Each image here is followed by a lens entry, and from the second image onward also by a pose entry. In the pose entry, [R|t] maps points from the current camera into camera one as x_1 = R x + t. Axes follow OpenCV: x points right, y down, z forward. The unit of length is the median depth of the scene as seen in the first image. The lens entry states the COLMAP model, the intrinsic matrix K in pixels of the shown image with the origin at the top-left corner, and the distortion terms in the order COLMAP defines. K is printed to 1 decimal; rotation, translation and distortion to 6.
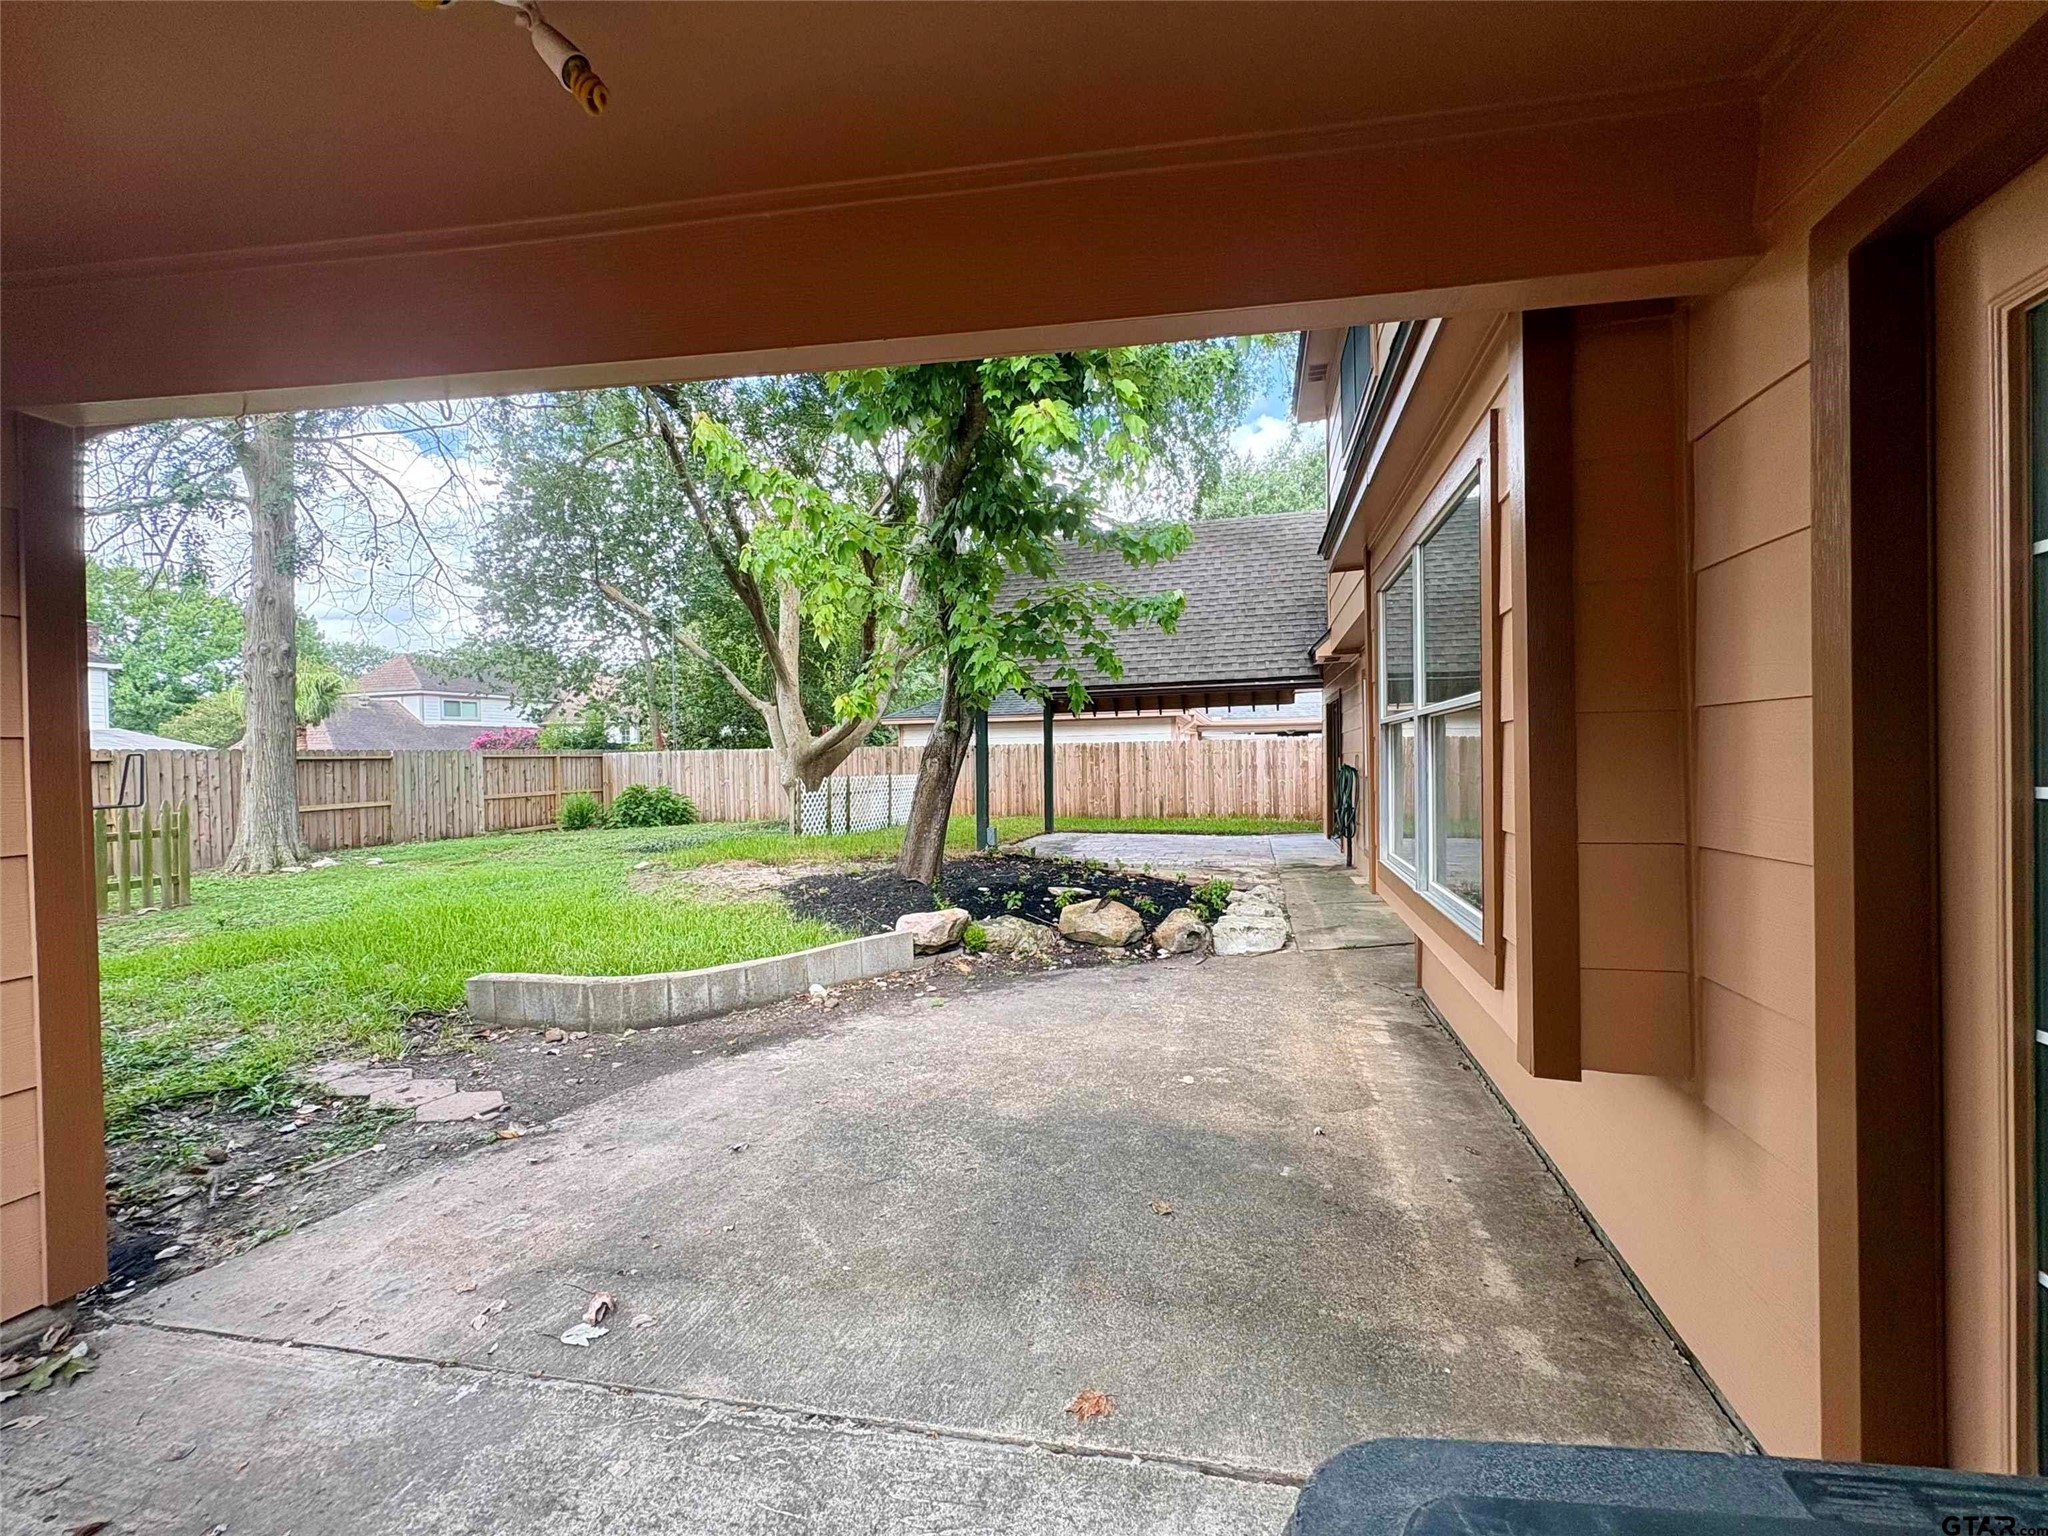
lens RADIAL K [[821.4, 0, 1021.0], [0, 821.4, 767.6], [0, 0, 1]] dist [0.002266, -0.000162]
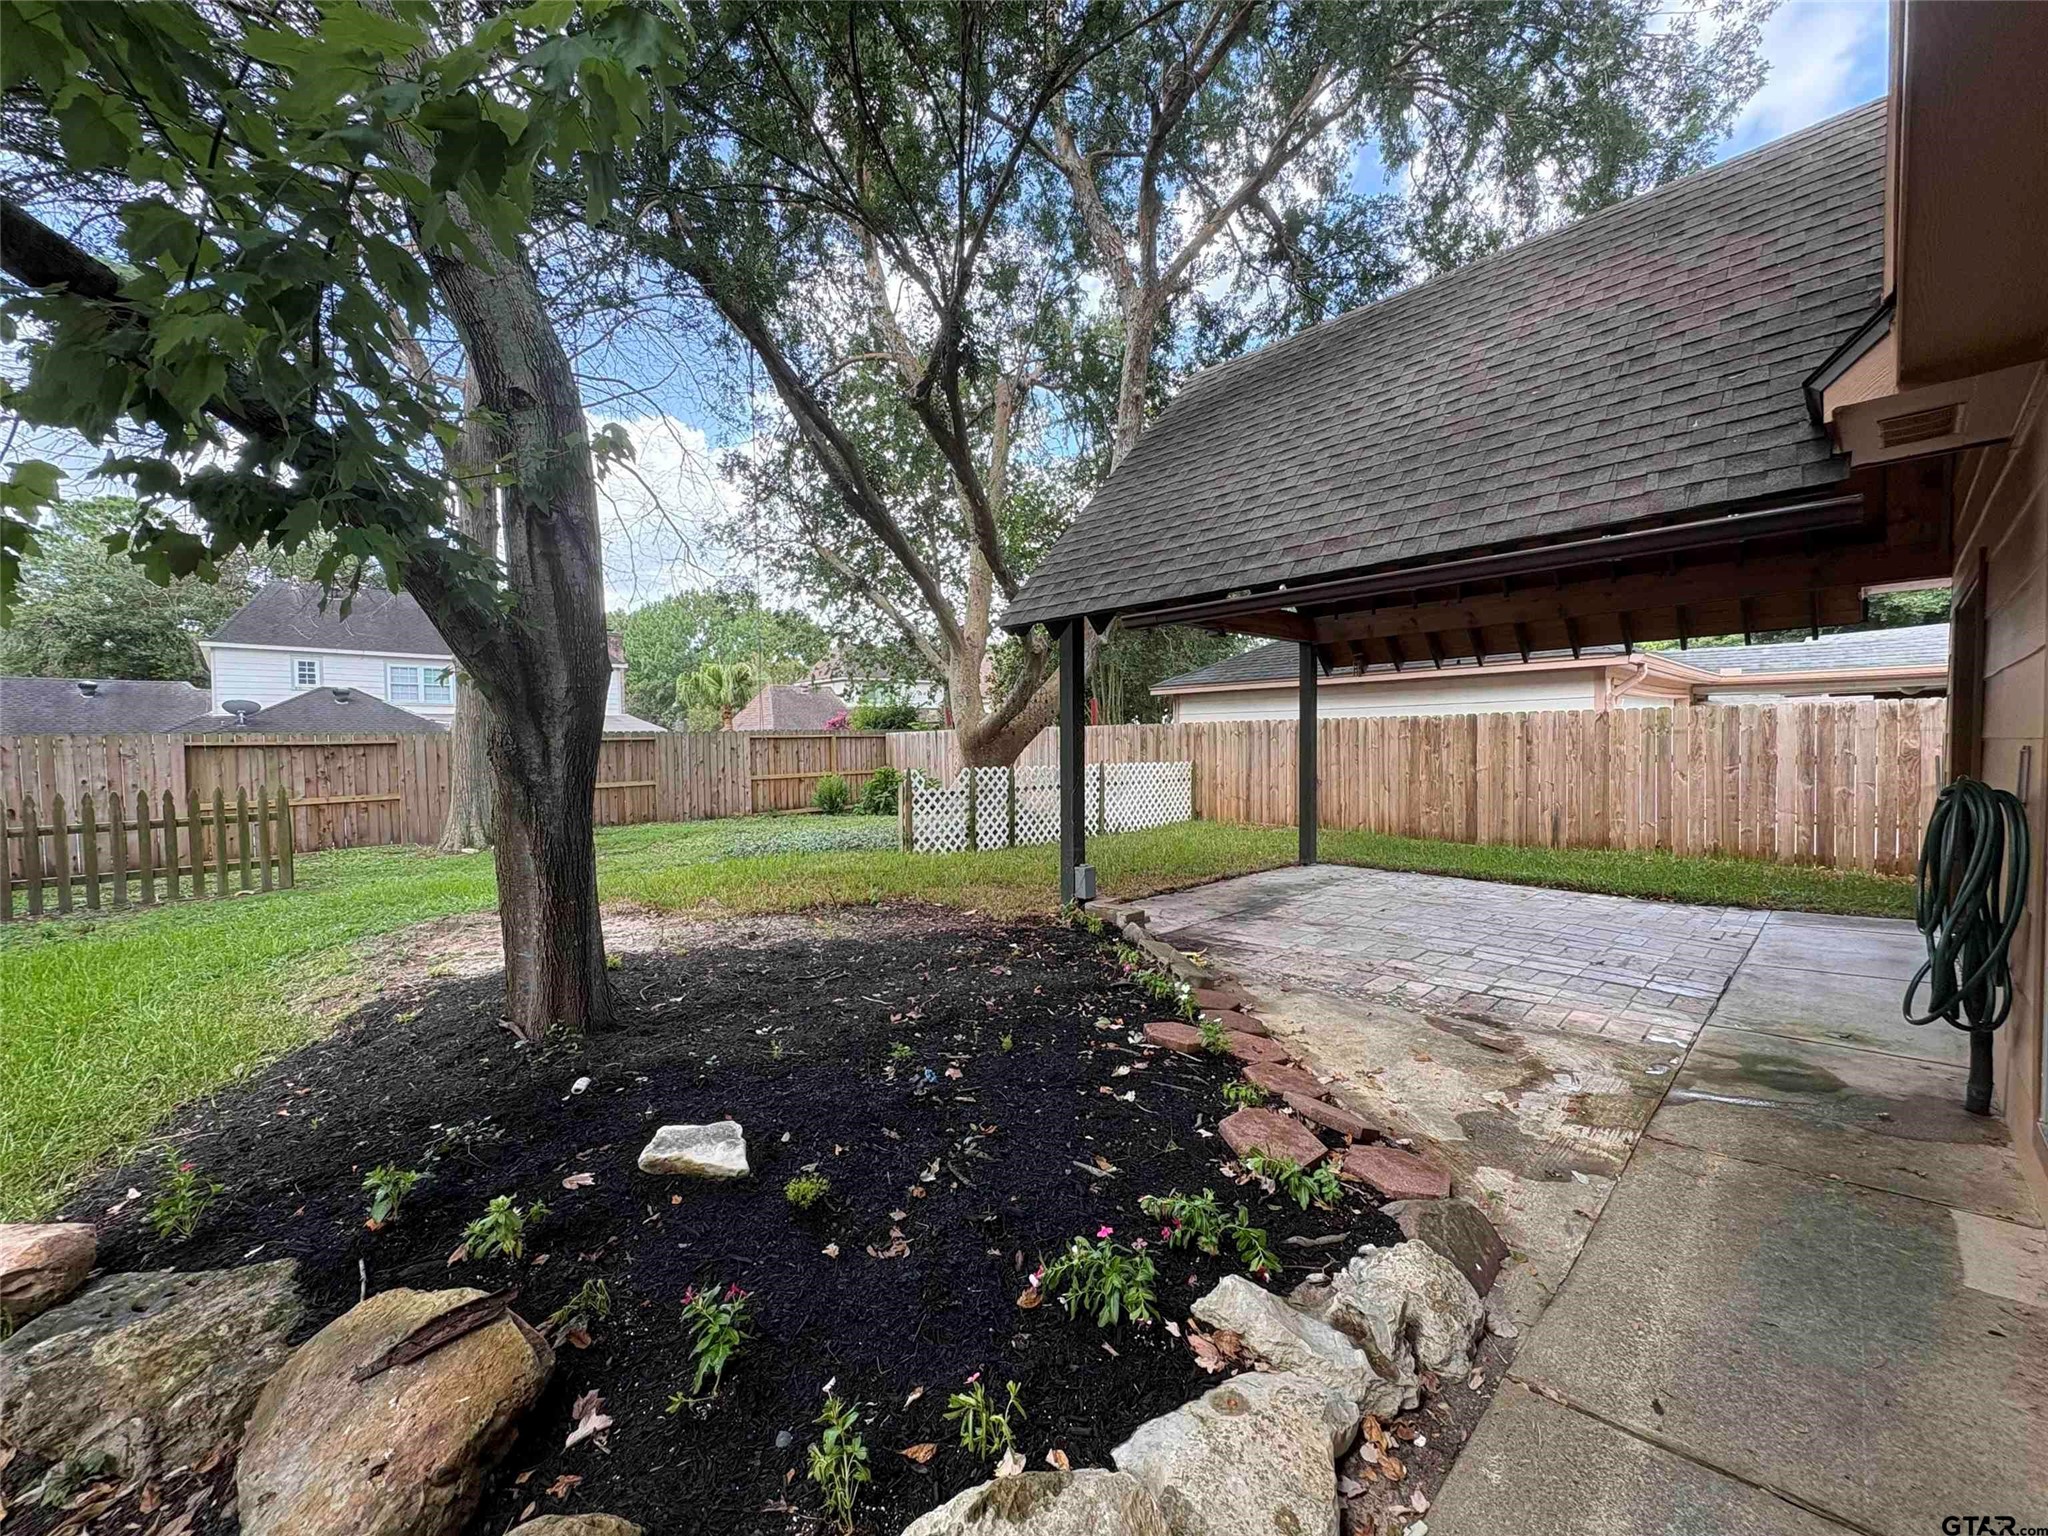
lens RADIAL K [[821.4, 0, 1026.7], [0, 821.4, 767.5], [0, 0, 1]] dist [0.002266, -0.000162]
pose [[0.860731, 0.019675, -0.508679, 0.150064], [-0.005117, 0.999537, 0.030001, -0.008910], [0.509034, -0.023219, 0.860433, 0.337735]]
